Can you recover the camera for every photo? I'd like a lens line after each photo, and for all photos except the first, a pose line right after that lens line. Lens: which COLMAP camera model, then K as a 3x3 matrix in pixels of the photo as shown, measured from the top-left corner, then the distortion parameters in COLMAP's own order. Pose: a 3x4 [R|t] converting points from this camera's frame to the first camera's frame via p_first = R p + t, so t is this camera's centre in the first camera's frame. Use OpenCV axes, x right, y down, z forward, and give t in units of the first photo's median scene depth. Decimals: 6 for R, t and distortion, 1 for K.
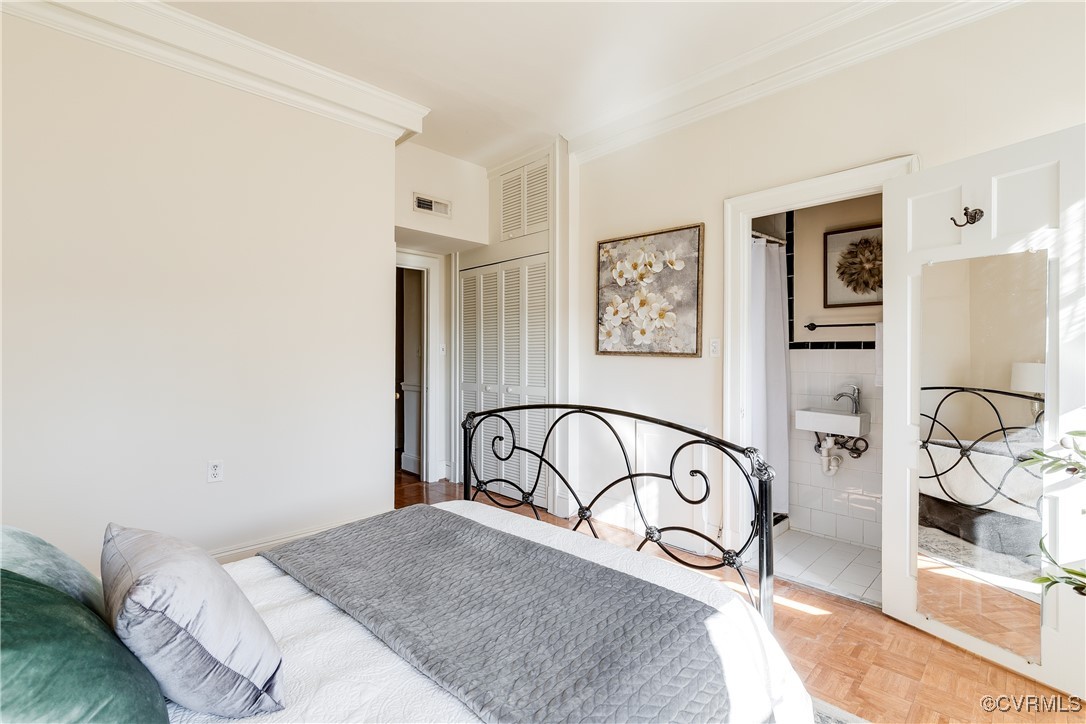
lens RADIAL K [[498.0, 0, 549.3], [0, 498.0, 357.5], [0, 0, 1]] dist [0.004486, -0.001355]
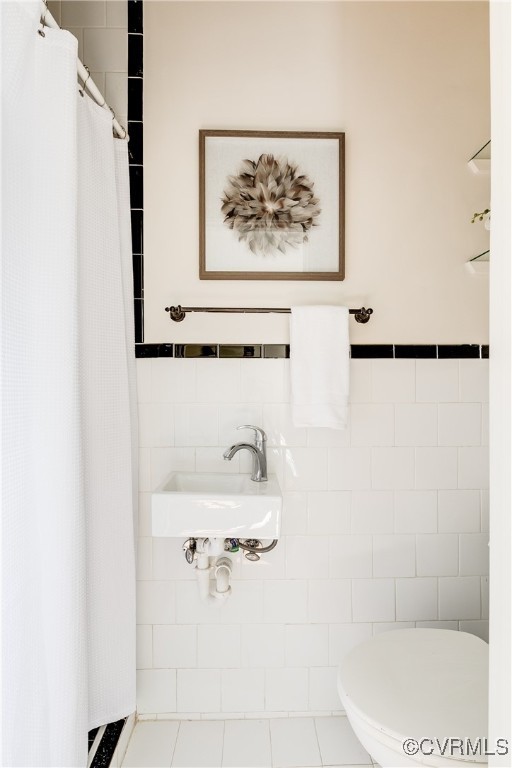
lens RADIAL K [[352.1, 0, 260.1], [0, 352.1, 380.0], [0, 0, 1]] dist [0.004486, -0.001355]
pose [[0.706551, -0.003746, 0.707652, 0.344252], [0.001432, 0.999992, 0.003863, 0.005119], [-0.707660, -0.001717, 0.706551, 0.712854]]
